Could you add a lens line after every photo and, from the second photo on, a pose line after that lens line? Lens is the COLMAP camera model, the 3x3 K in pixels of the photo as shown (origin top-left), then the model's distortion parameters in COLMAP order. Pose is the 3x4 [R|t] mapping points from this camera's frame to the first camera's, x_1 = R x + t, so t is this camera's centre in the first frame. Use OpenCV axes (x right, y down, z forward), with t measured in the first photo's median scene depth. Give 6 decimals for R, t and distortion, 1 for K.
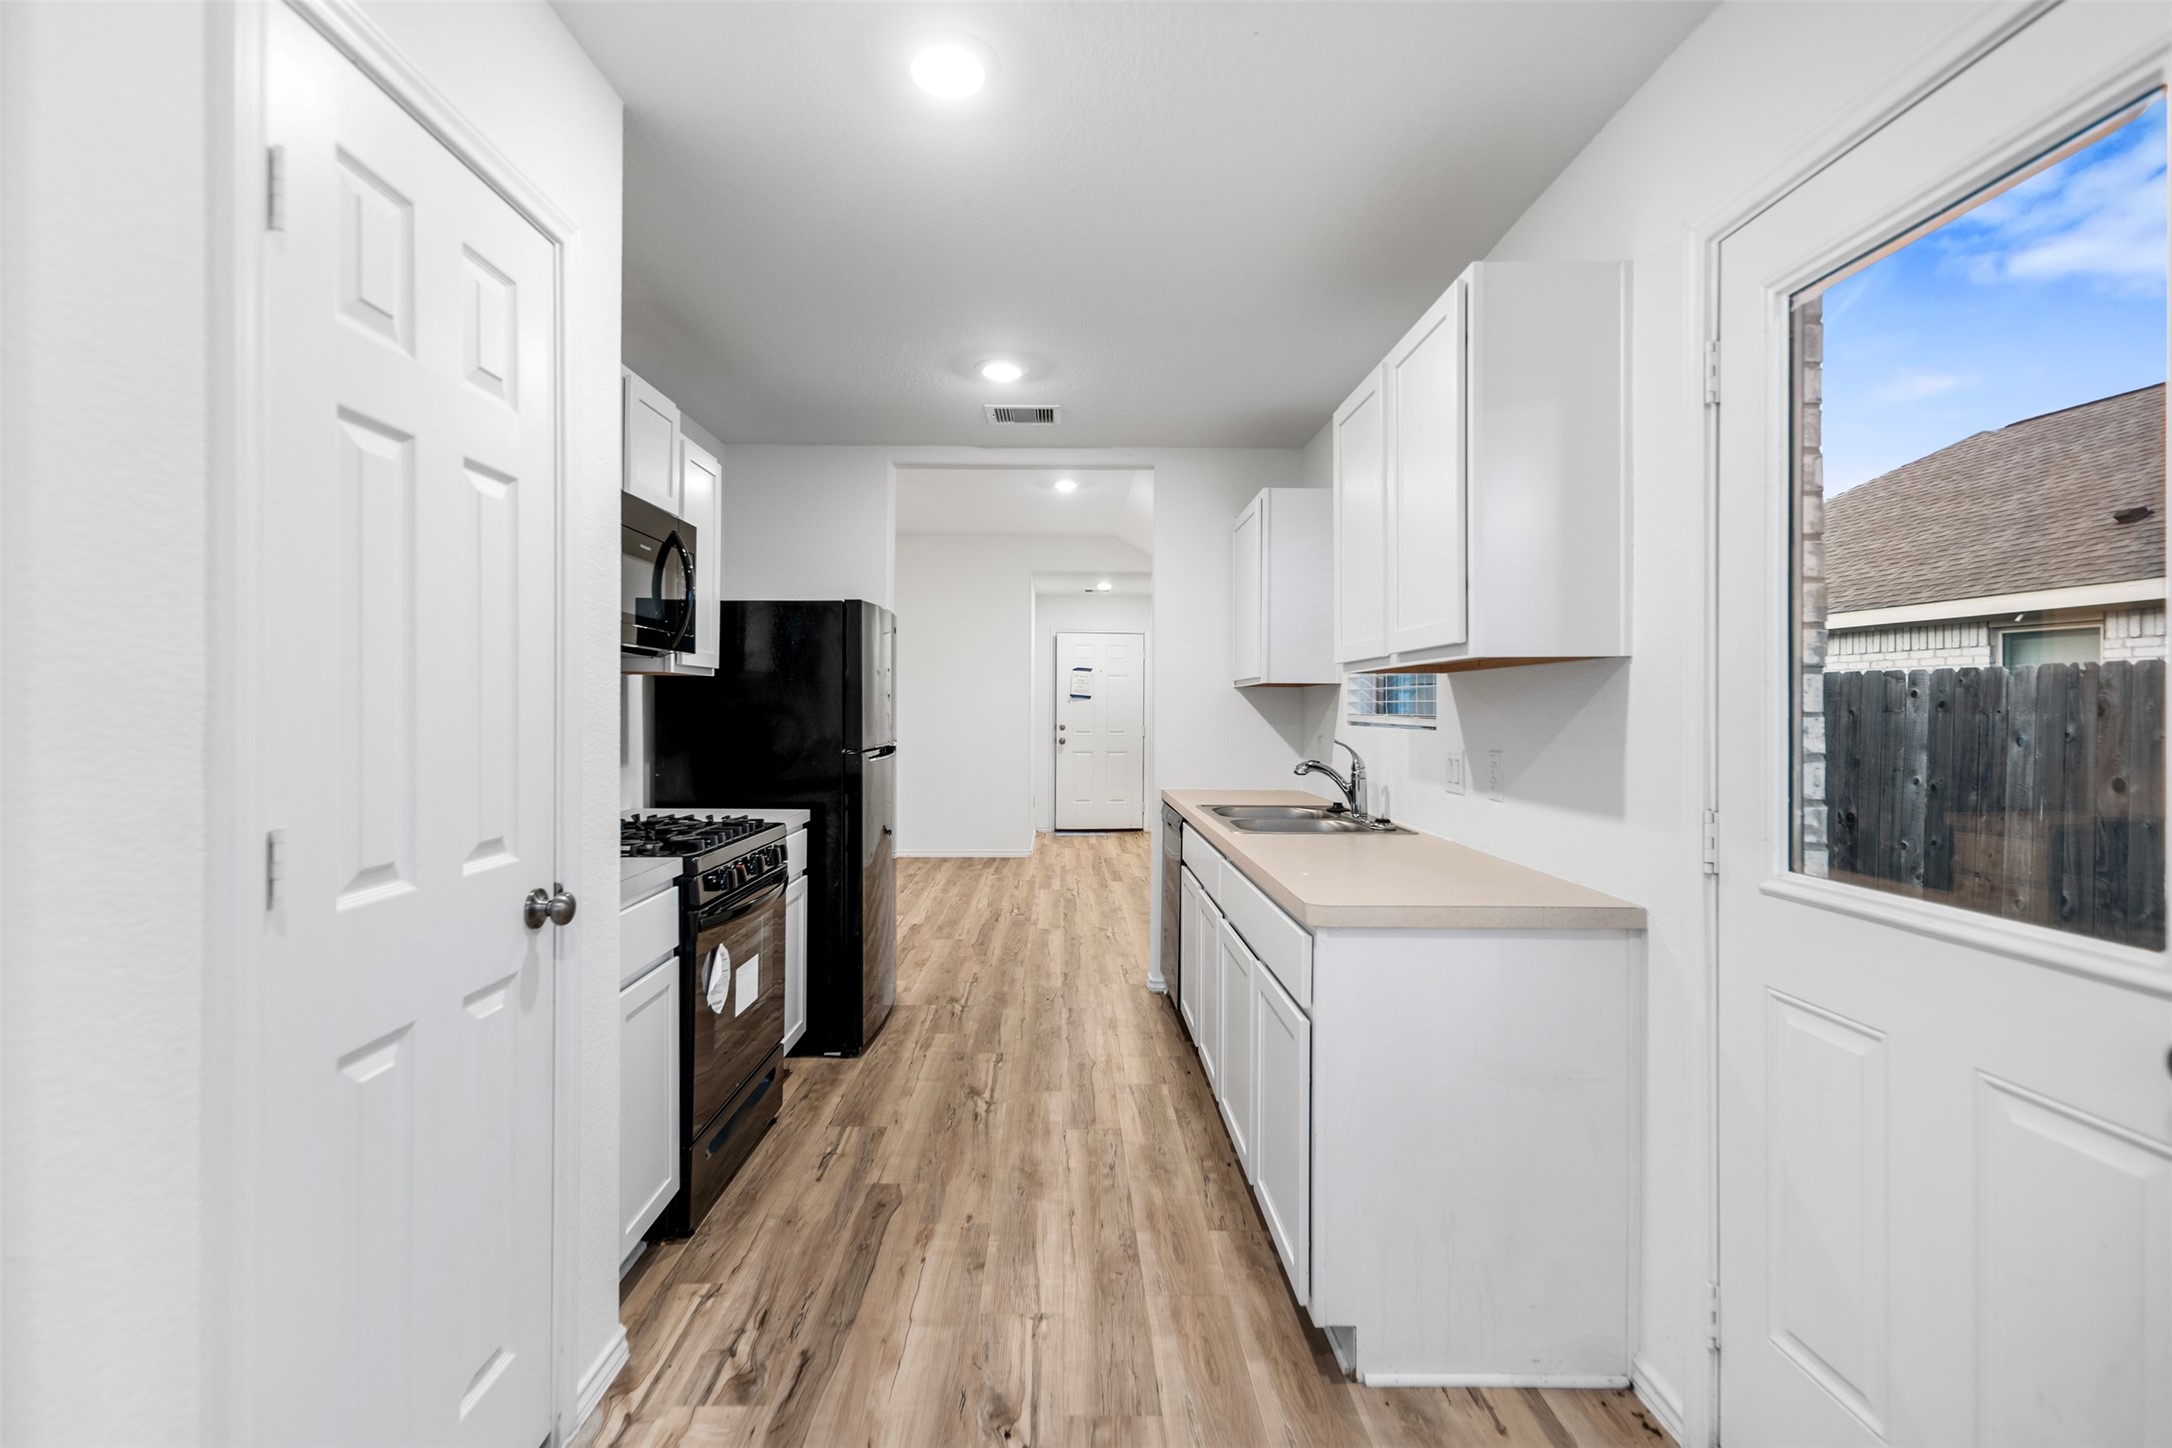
lens RADIAL K [[981.9, 0, 1076.2], [0, 981.9, 710.6], [0, 0, 1]] dist [0.013153, -0.002074]
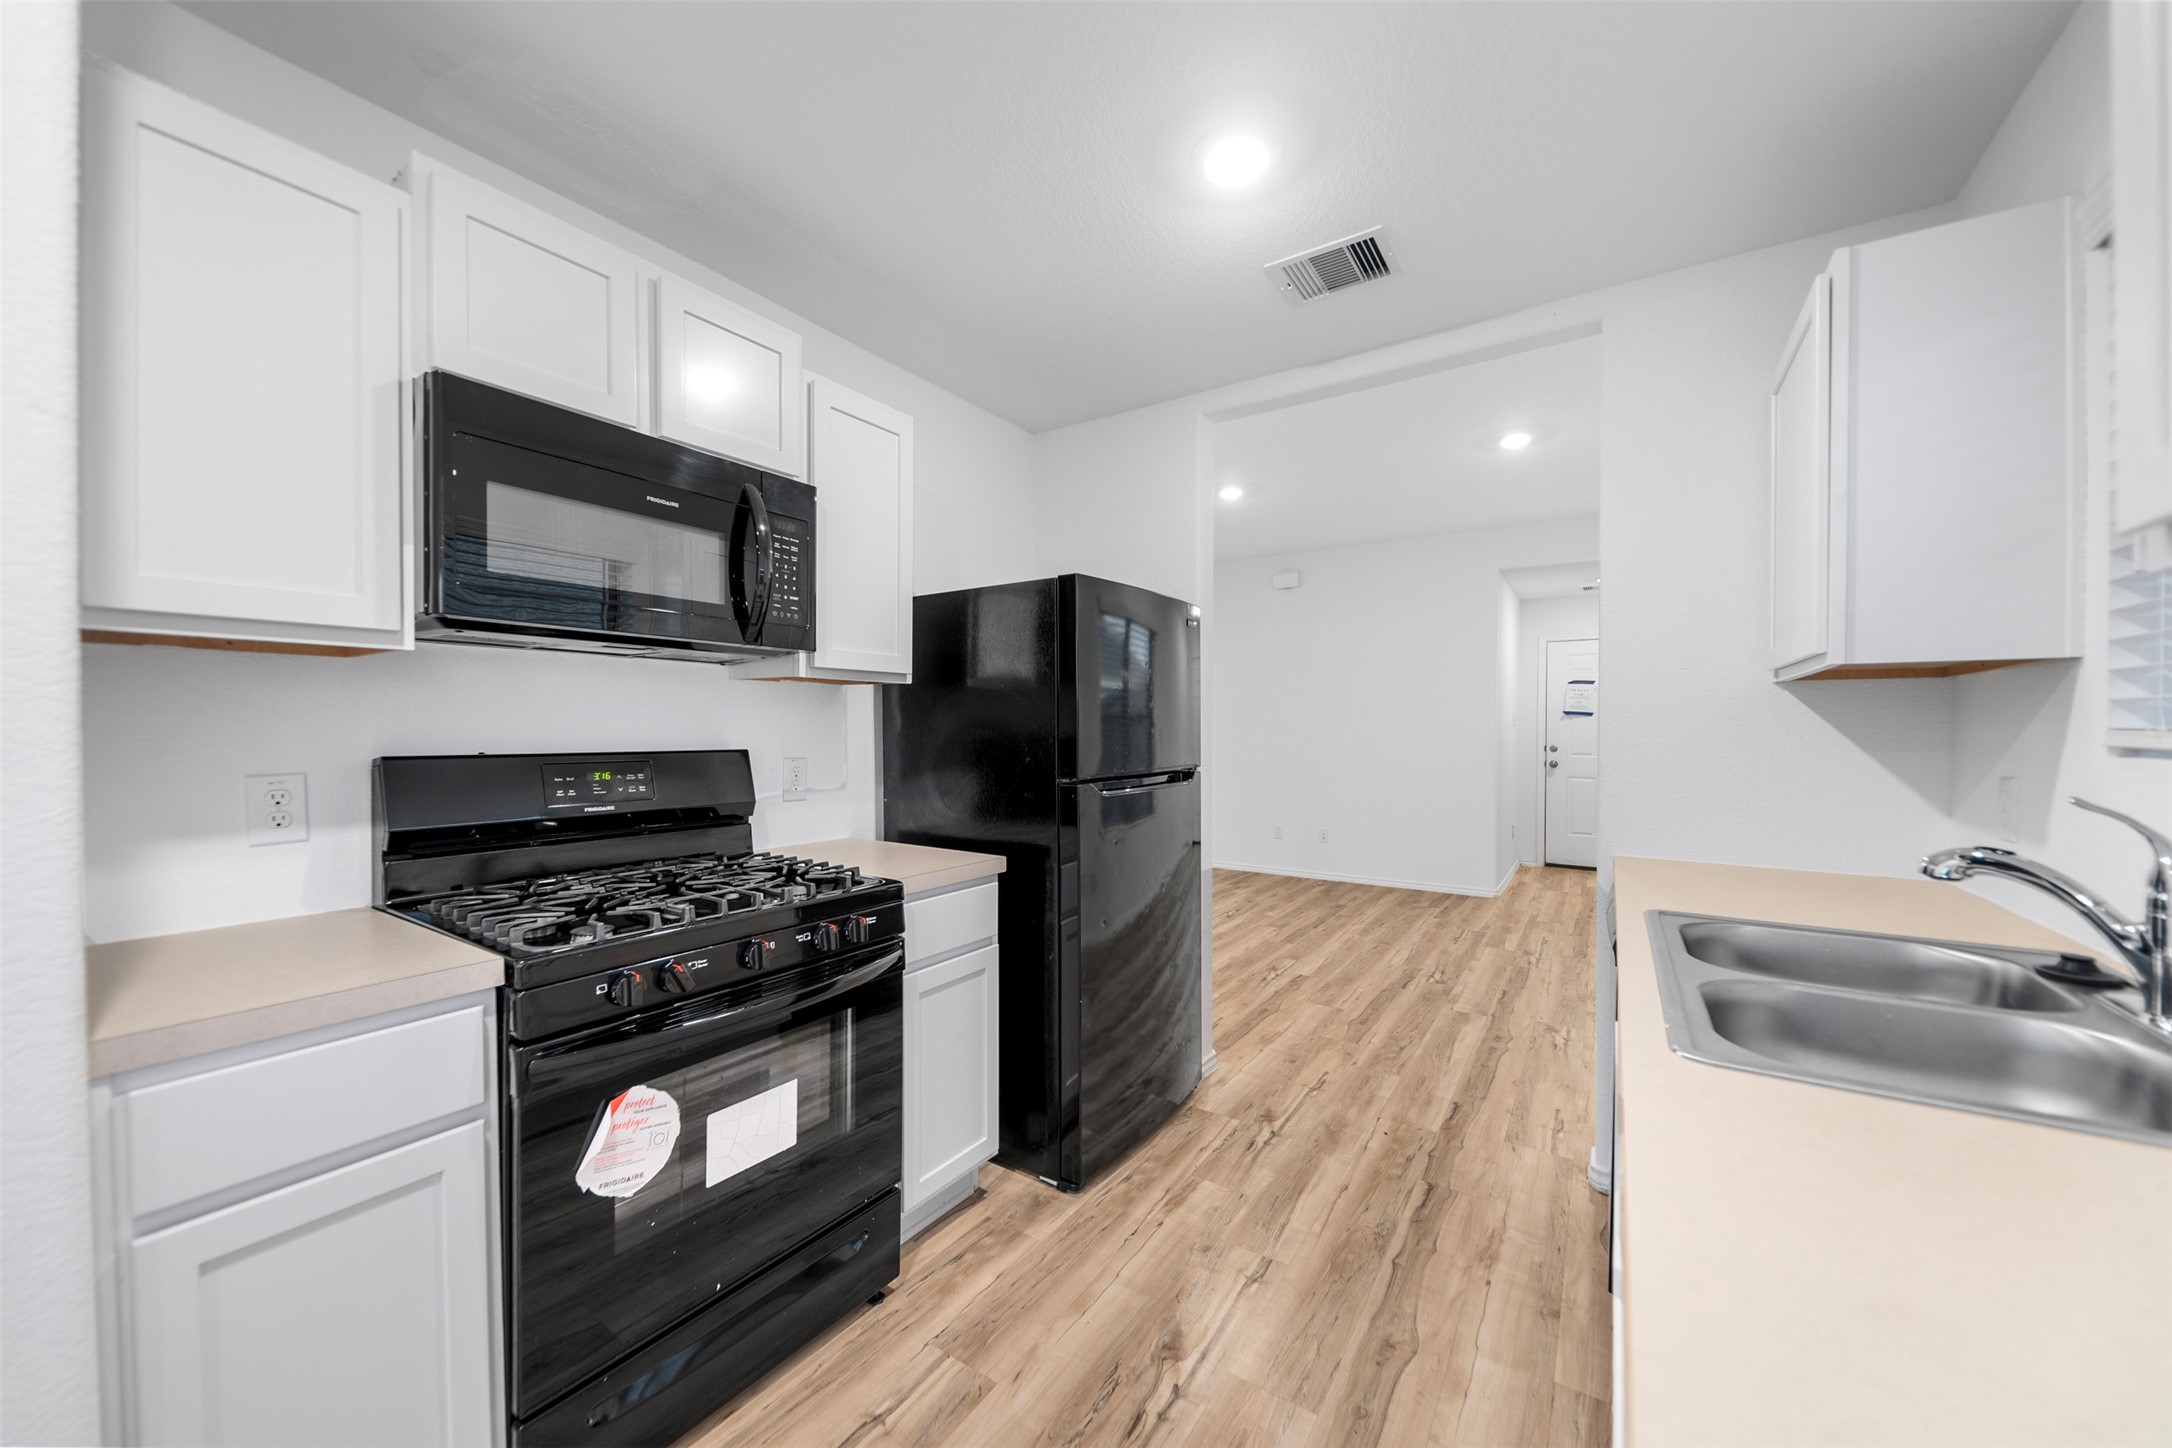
lens RADIAL K [[796.4, 0, 1082.9], [0, 796.4, 731.0], [0, 0, 1]] dist [0.003977, -0.001138]
pose [[0.824892, 0.000711, -0.565289, 0.131795], [-0.000586, 1.000000, 0.000402, 0.005056], [0.565289, 0.000000, 0.824893, 0.569367]]
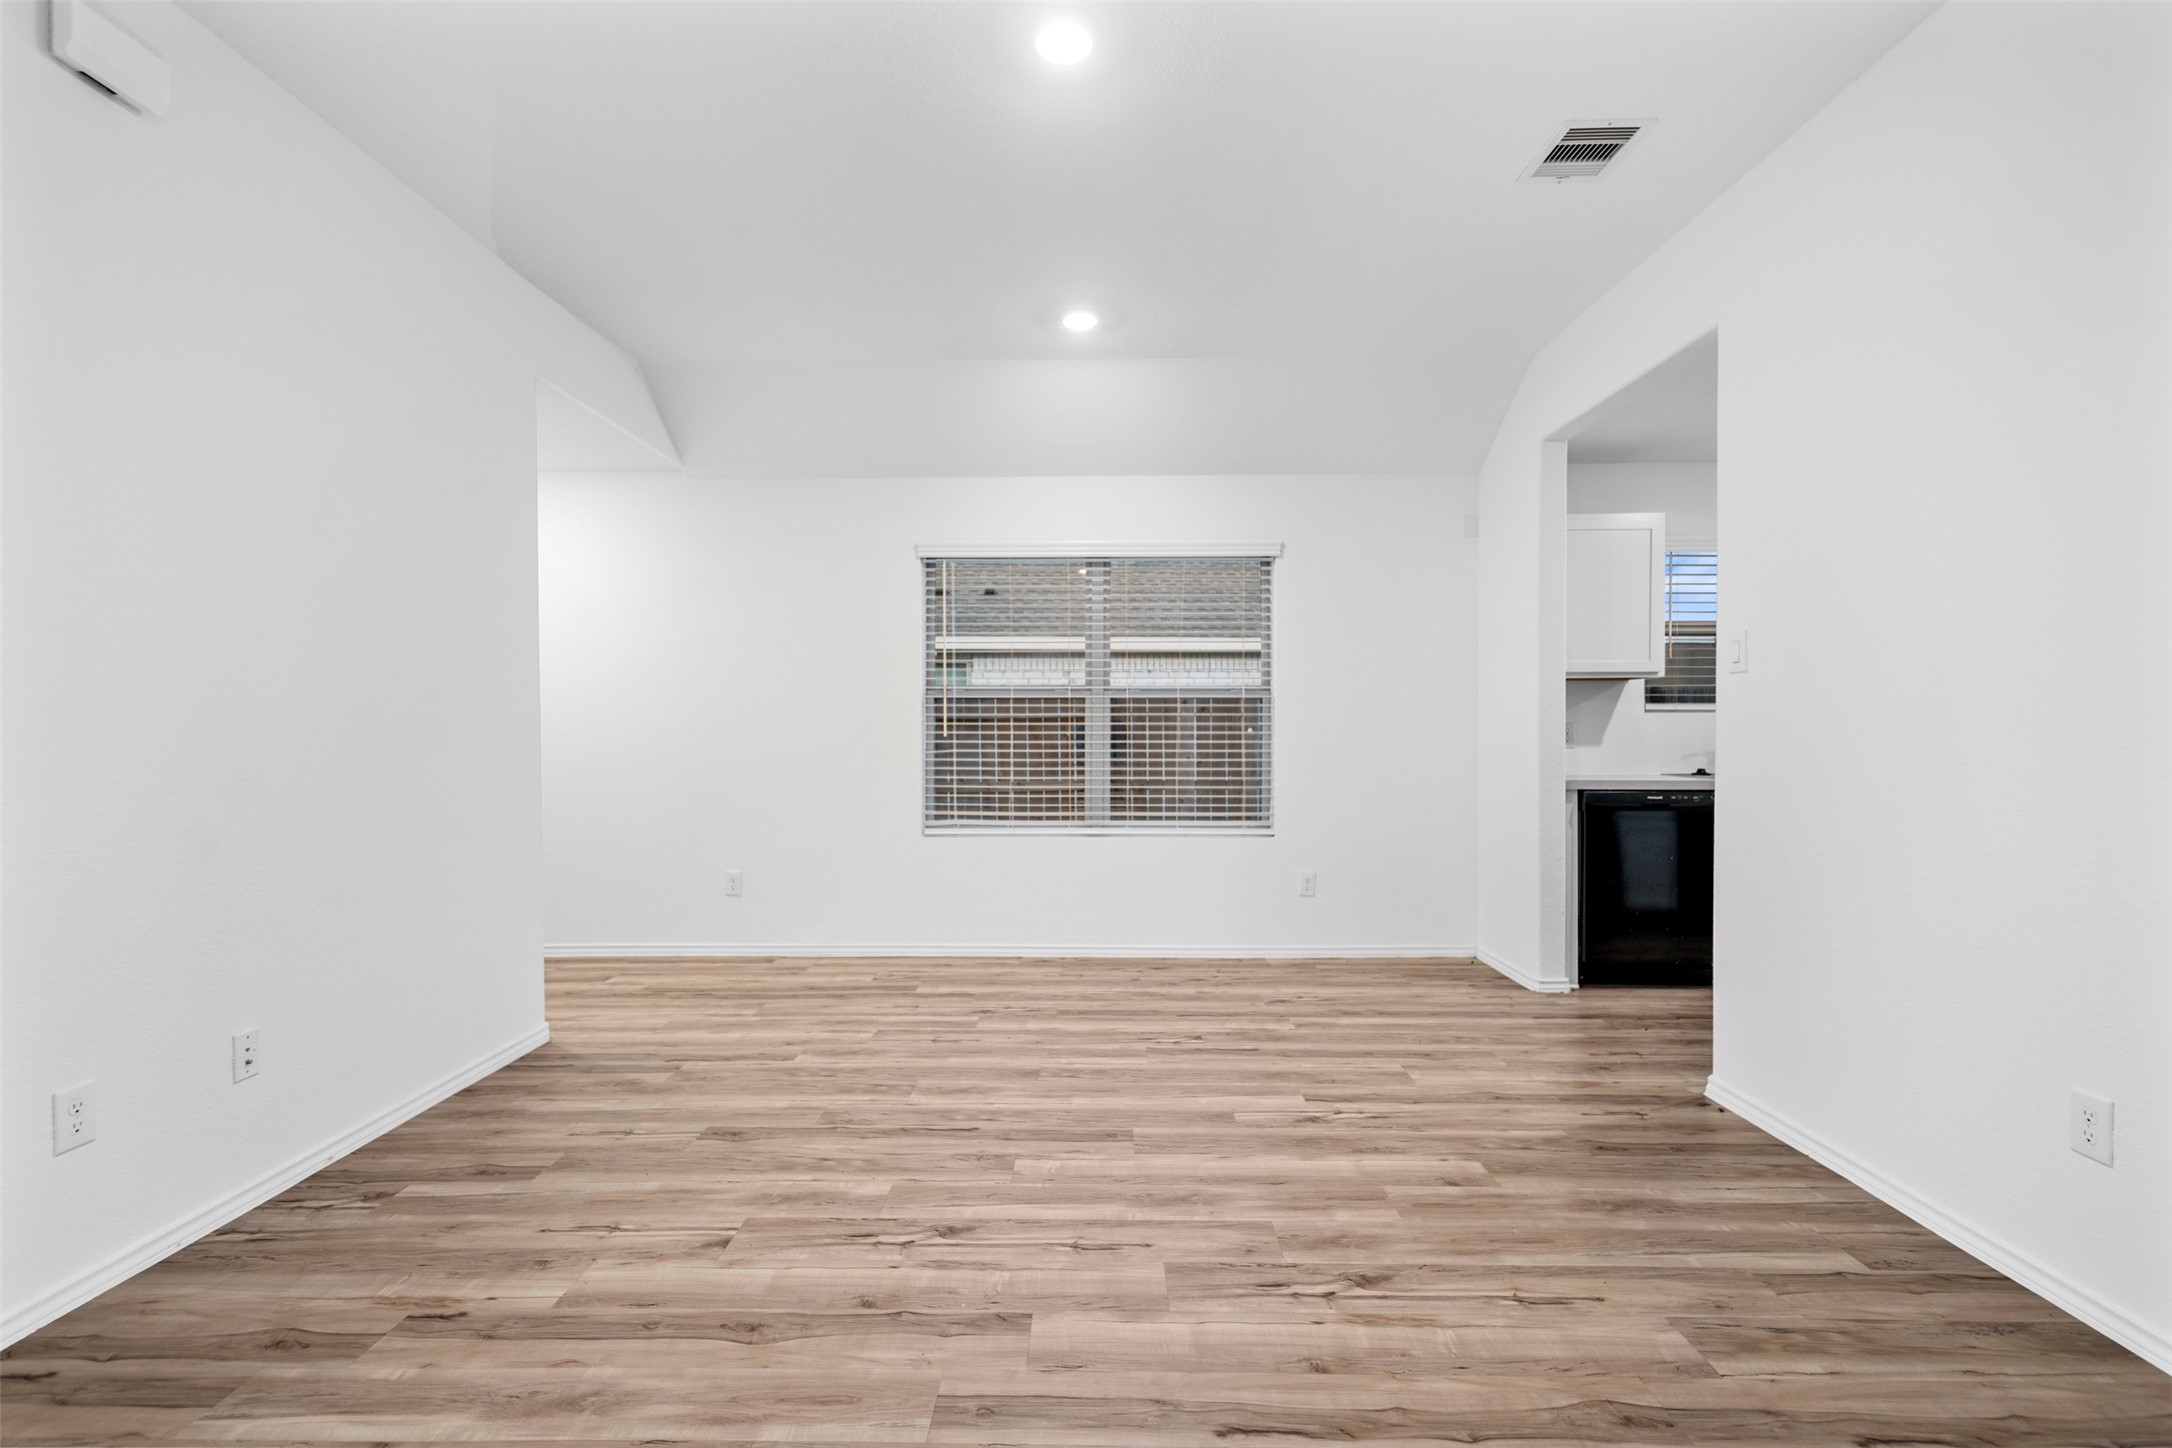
lens RADIAL K [[981.9, 0, 1085.3], [0, 981.9, 728.7], [0, 0, 1]] dist [0.013153, -0.002074]
pose [[0.033228, -0.003053, 0.999443, -1.239853], [0.003309, 0.999990, 0.002945, 0.035564], [-0.999442, 0.003209, 0.033237, 1.988237]]
